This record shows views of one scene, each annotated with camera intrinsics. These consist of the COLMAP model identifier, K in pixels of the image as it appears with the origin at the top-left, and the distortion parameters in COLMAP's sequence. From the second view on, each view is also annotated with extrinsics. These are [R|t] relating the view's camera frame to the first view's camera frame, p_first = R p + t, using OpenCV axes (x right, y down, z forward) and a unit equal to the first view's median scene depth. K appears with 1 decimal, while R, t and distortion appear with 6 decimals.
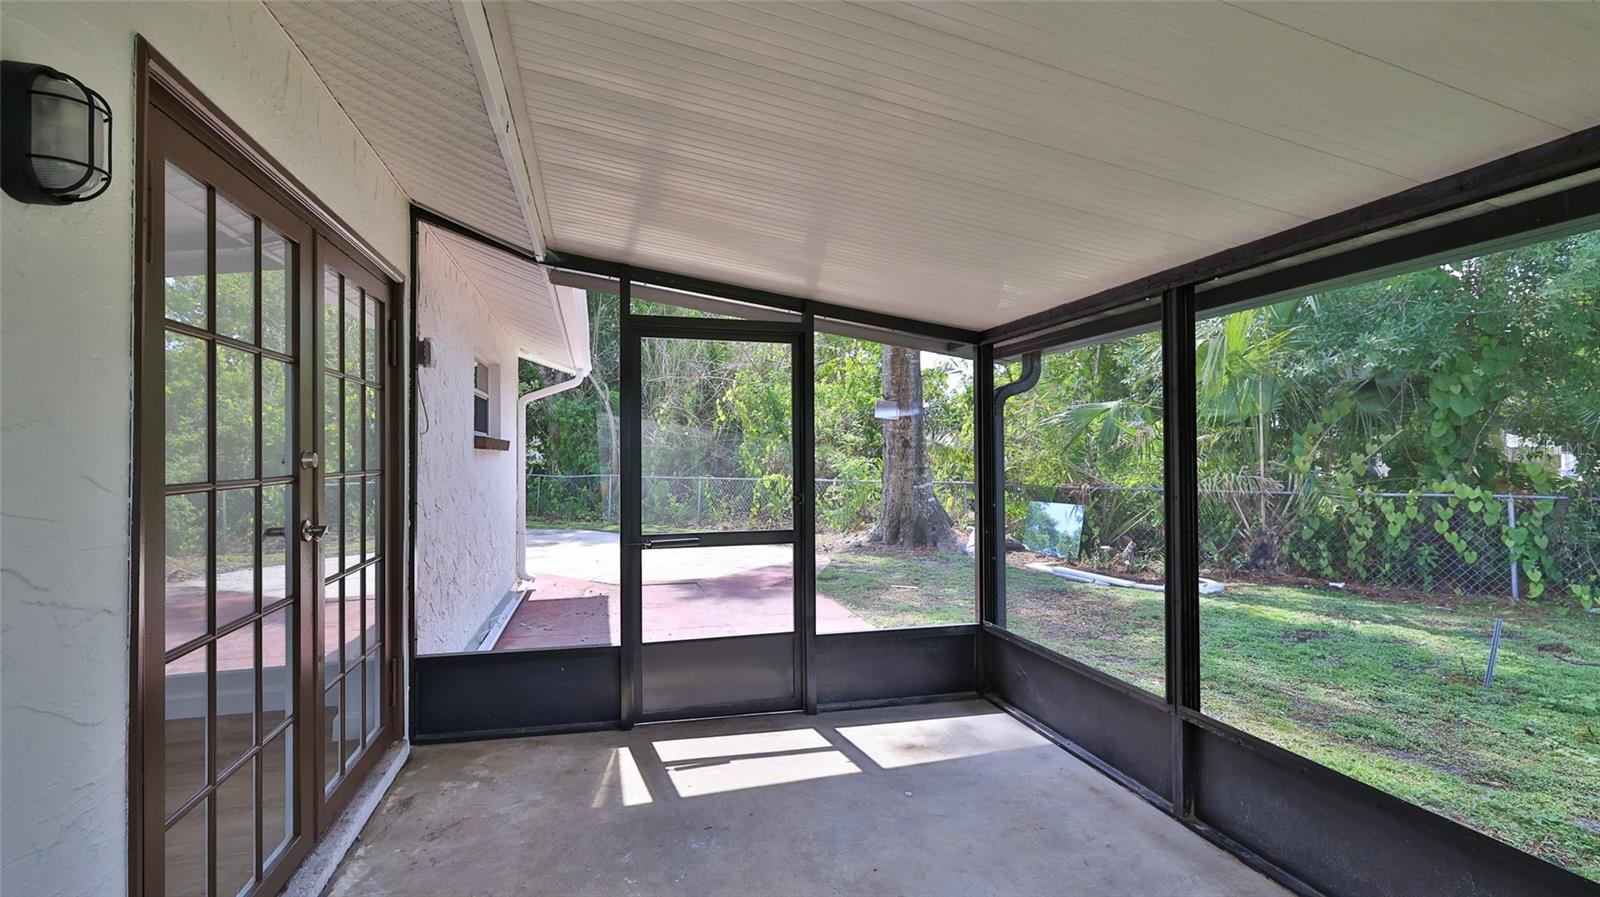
lens RADIAL K [[699.9, 0, 799.5], [0, 699.9, 450.8], [0, 0, 1]] dist [0.003803, -0.001085]
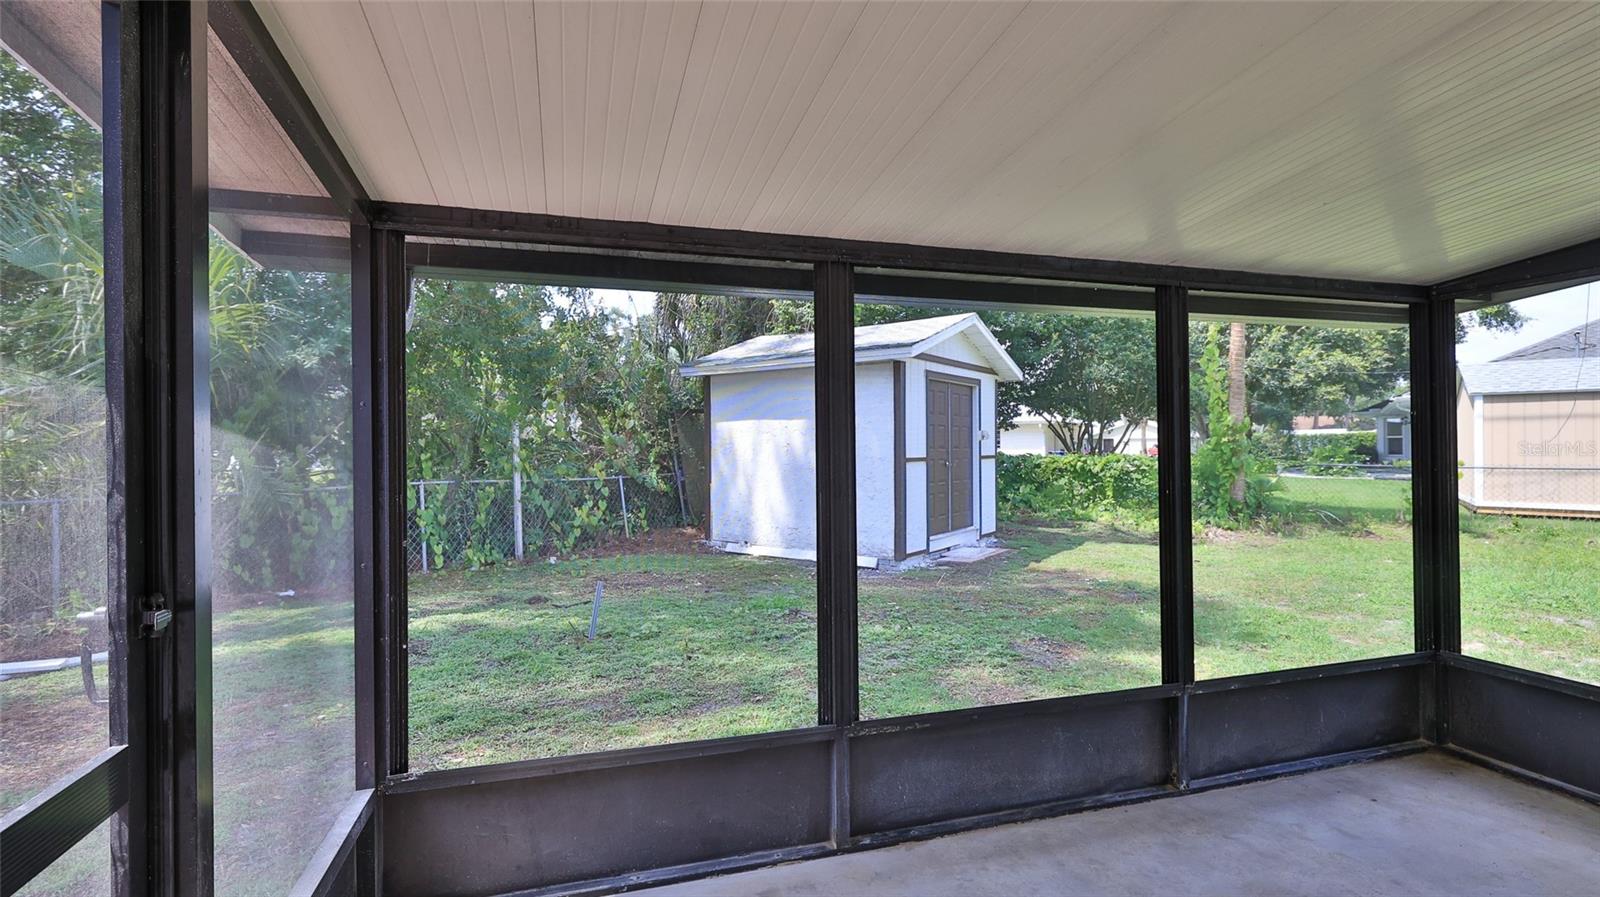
lens RADIAL K [[699.9, 0, 790.3], [0, 699.9, 446.8], [0, 0, 1]] dist [0.003803, -0.001085]
pose [[-0.001292, -0.000776, 0.999999, -0.233778], [-0.005326, 0.999986, 0.000769, 0.002612], [-0.999985, -0.005325, -0.001296, 0.692322]]
